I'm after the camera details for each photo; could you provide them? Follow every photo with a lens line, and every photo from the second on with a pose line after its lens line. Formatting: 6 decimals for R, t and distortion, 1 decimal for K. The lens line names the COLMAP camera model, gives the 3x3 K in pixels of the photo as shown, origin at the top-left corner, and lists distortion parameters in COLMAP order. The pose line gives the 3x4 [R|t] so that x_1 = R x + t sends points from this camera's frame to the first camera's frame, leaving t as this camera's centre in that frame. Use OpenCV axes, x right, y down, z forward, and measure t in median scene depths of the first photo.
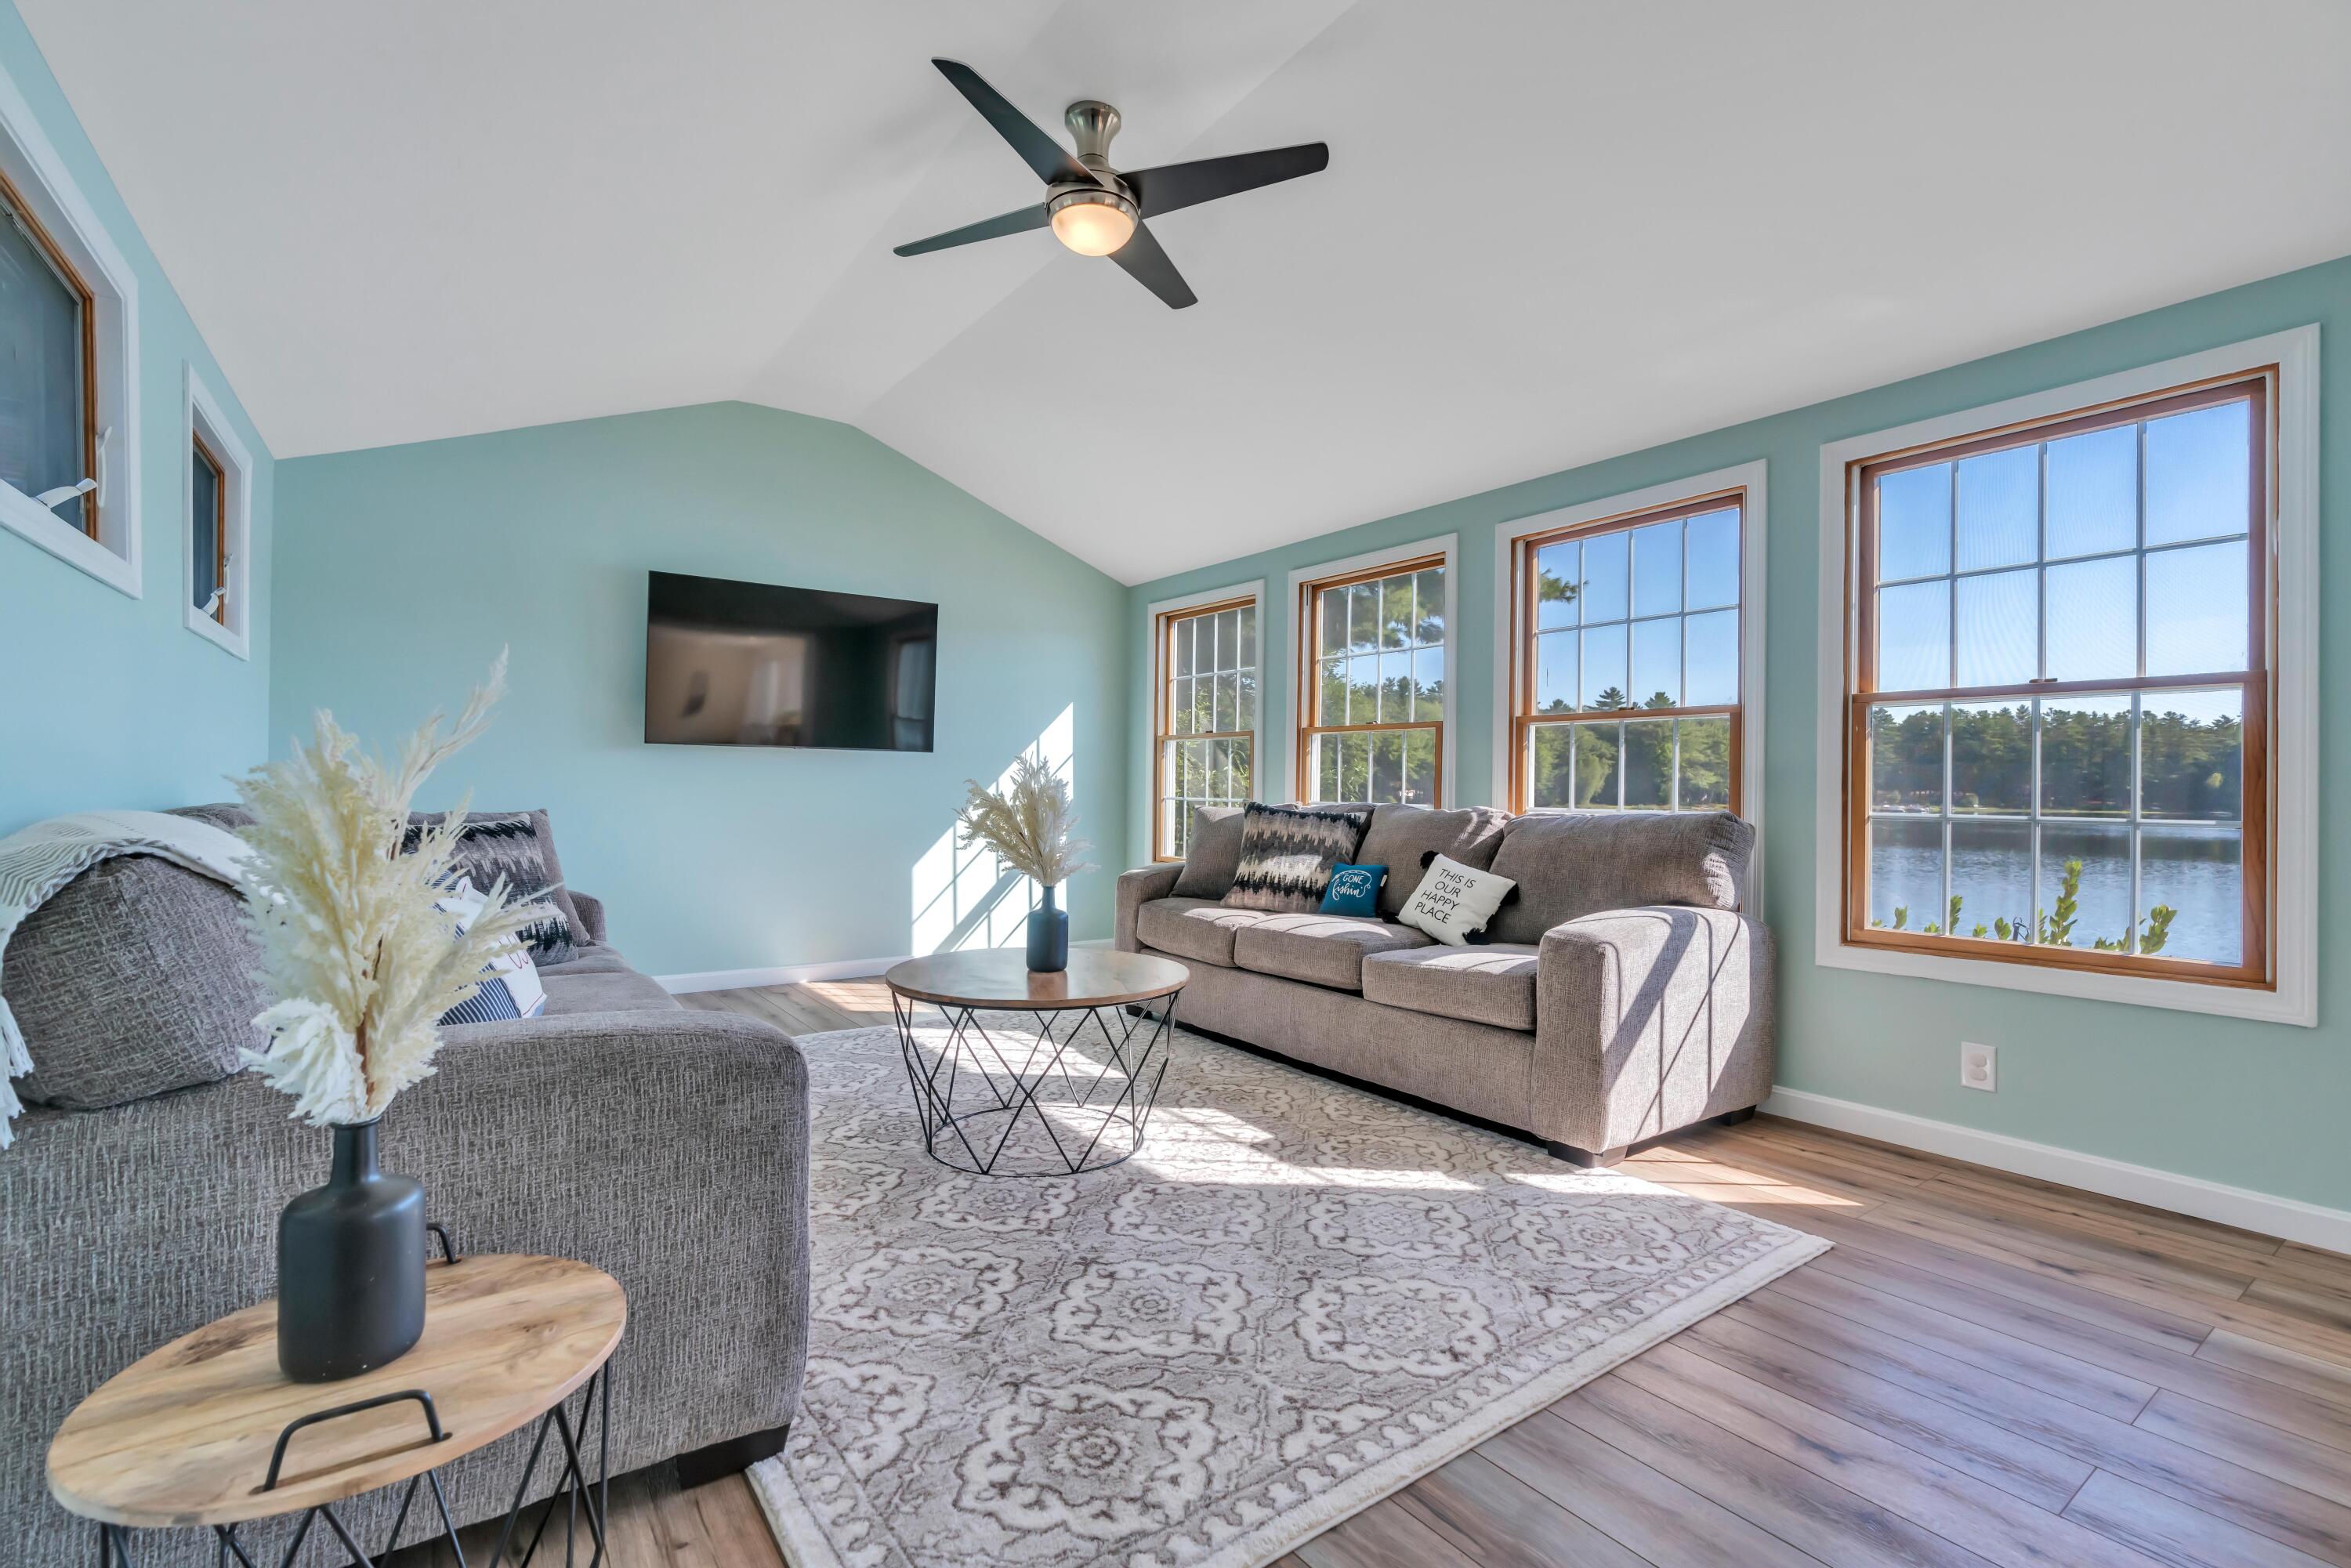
lens RADIAL K [[1036.9, 0, 1161.0], [0, 1036.9, 782.8], [0, 0, 1]] dist [-0.011938, 0.000020]
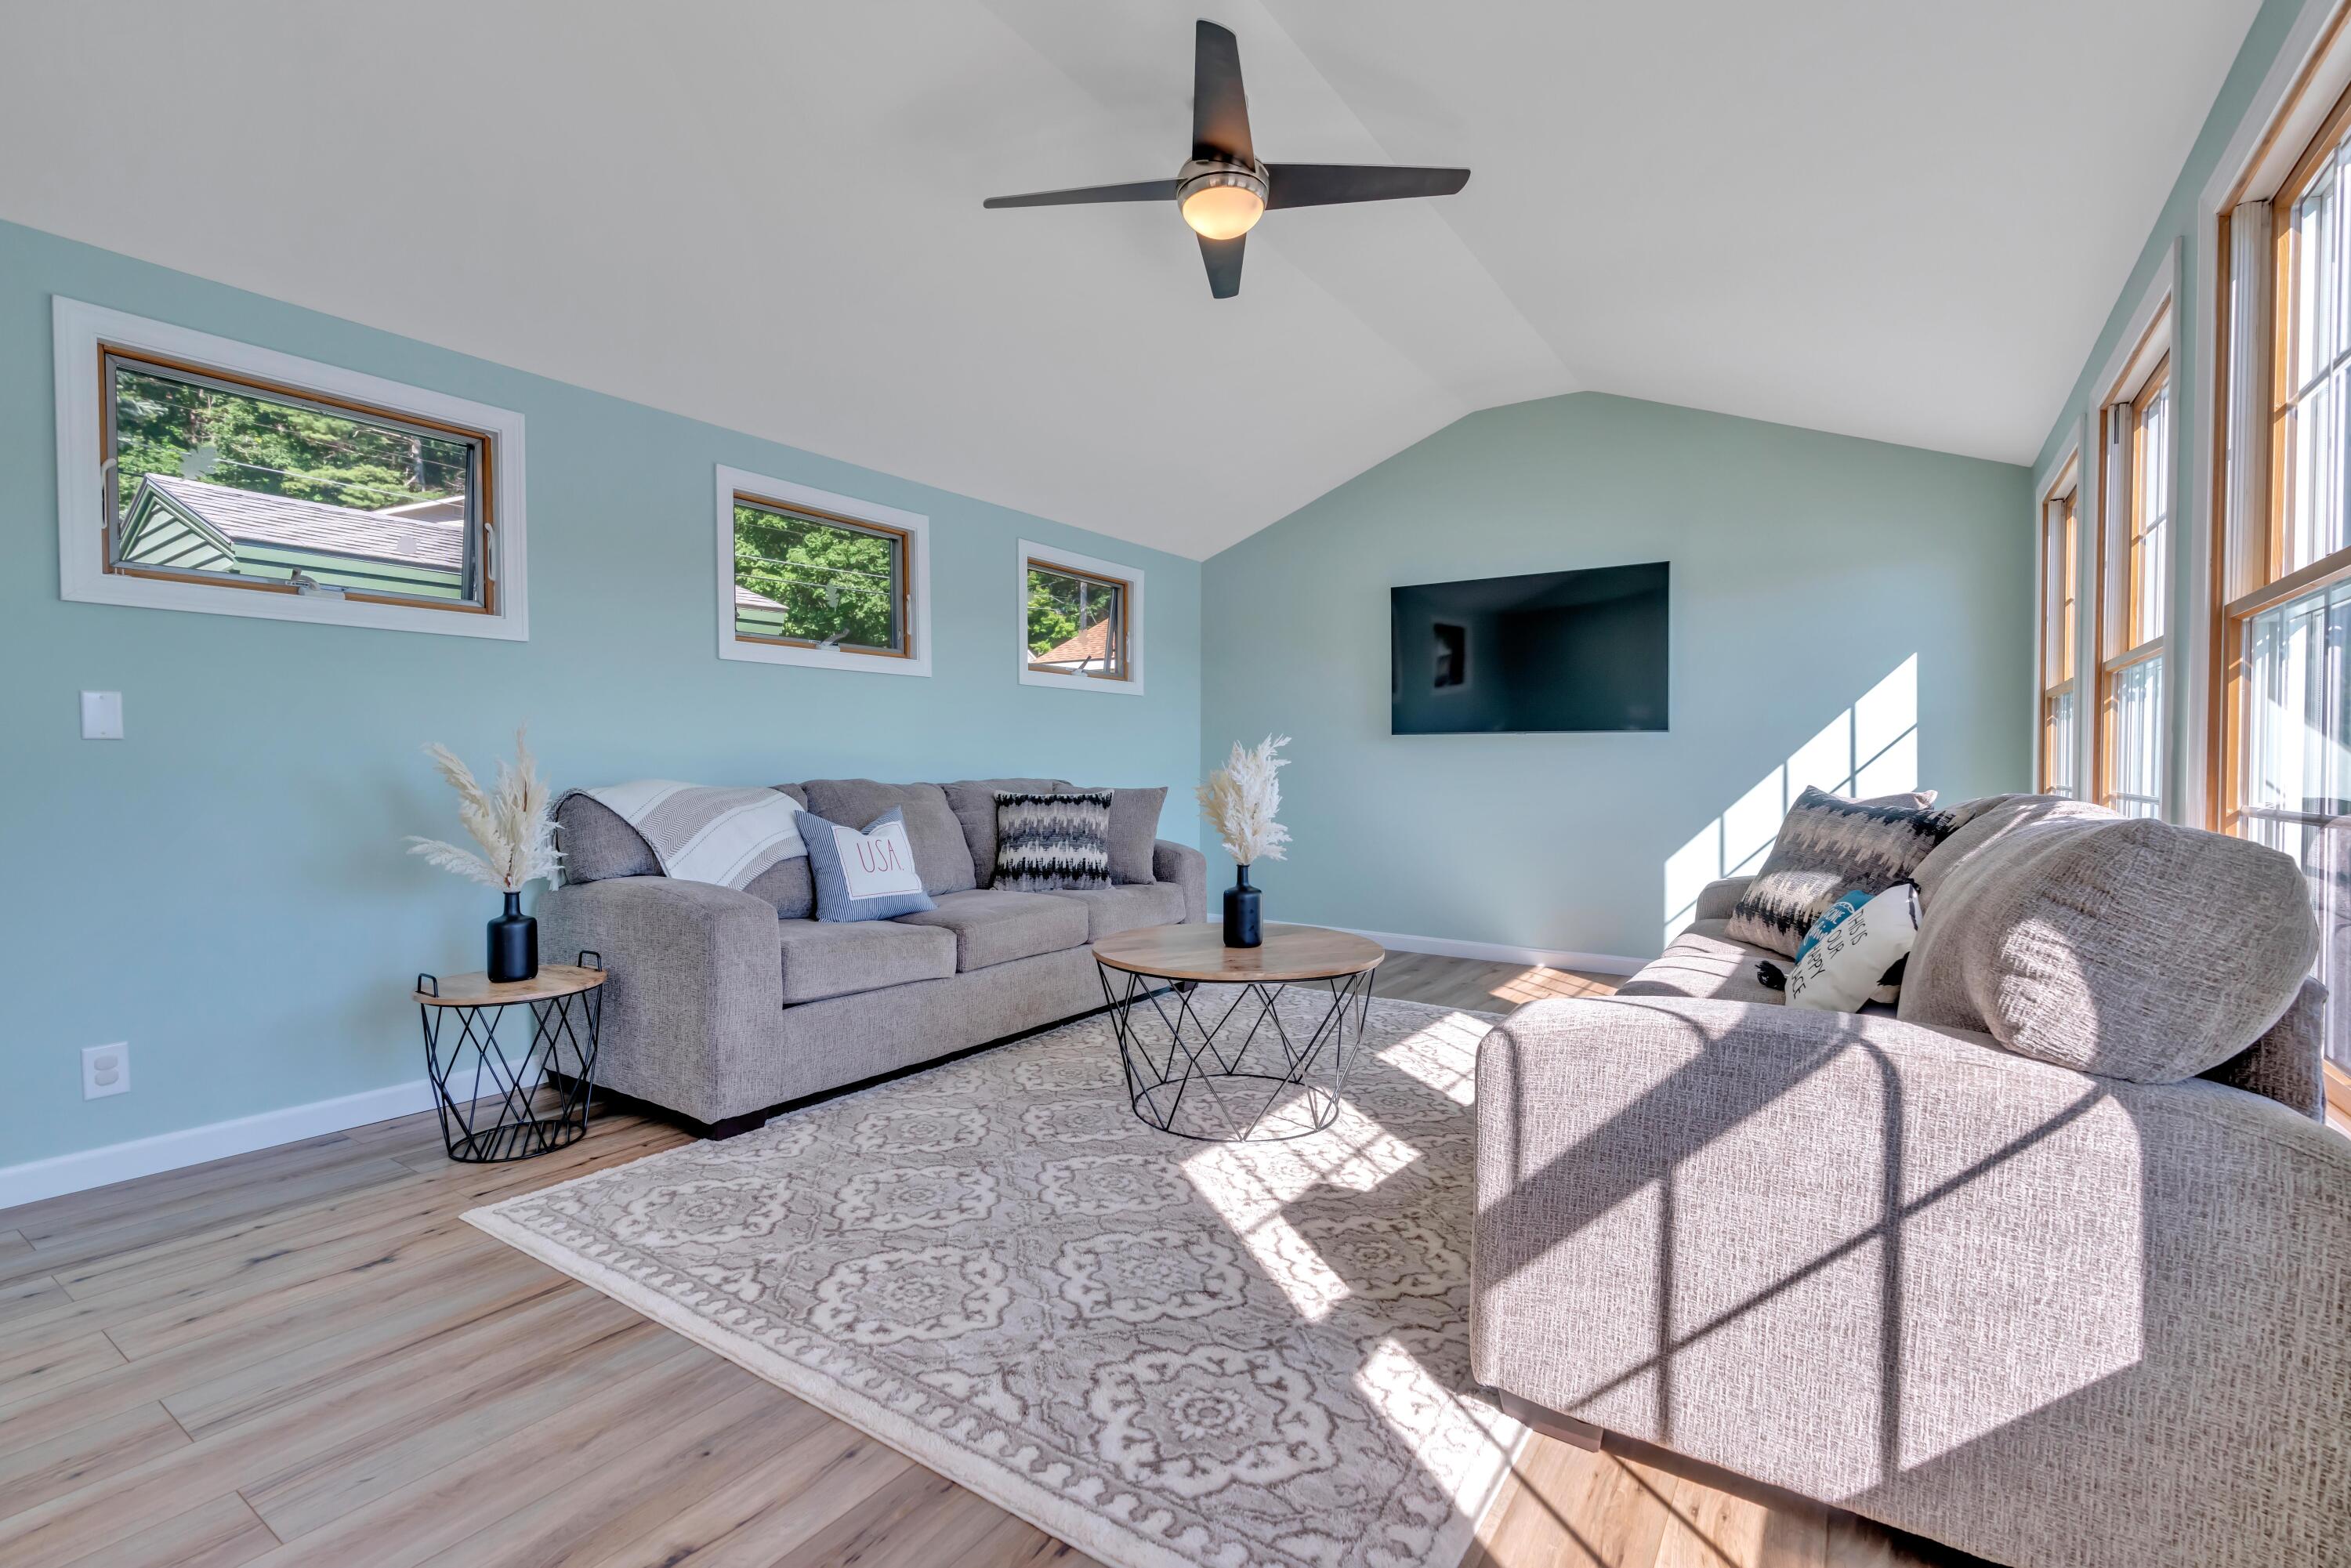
lens RADIAL K [[1044.1, 0, 1218.1], [0, 1044.1, 778.8], [0, 0, 1]] dist [-0.012577, 0.000023]
pose [[0.372228, 0.000707, -0.928141, 0.823127], [0.005053, 0.999983, 0.002788, 0.011597], [0.928127, -0.005728, 0.372218, 0.579473]]
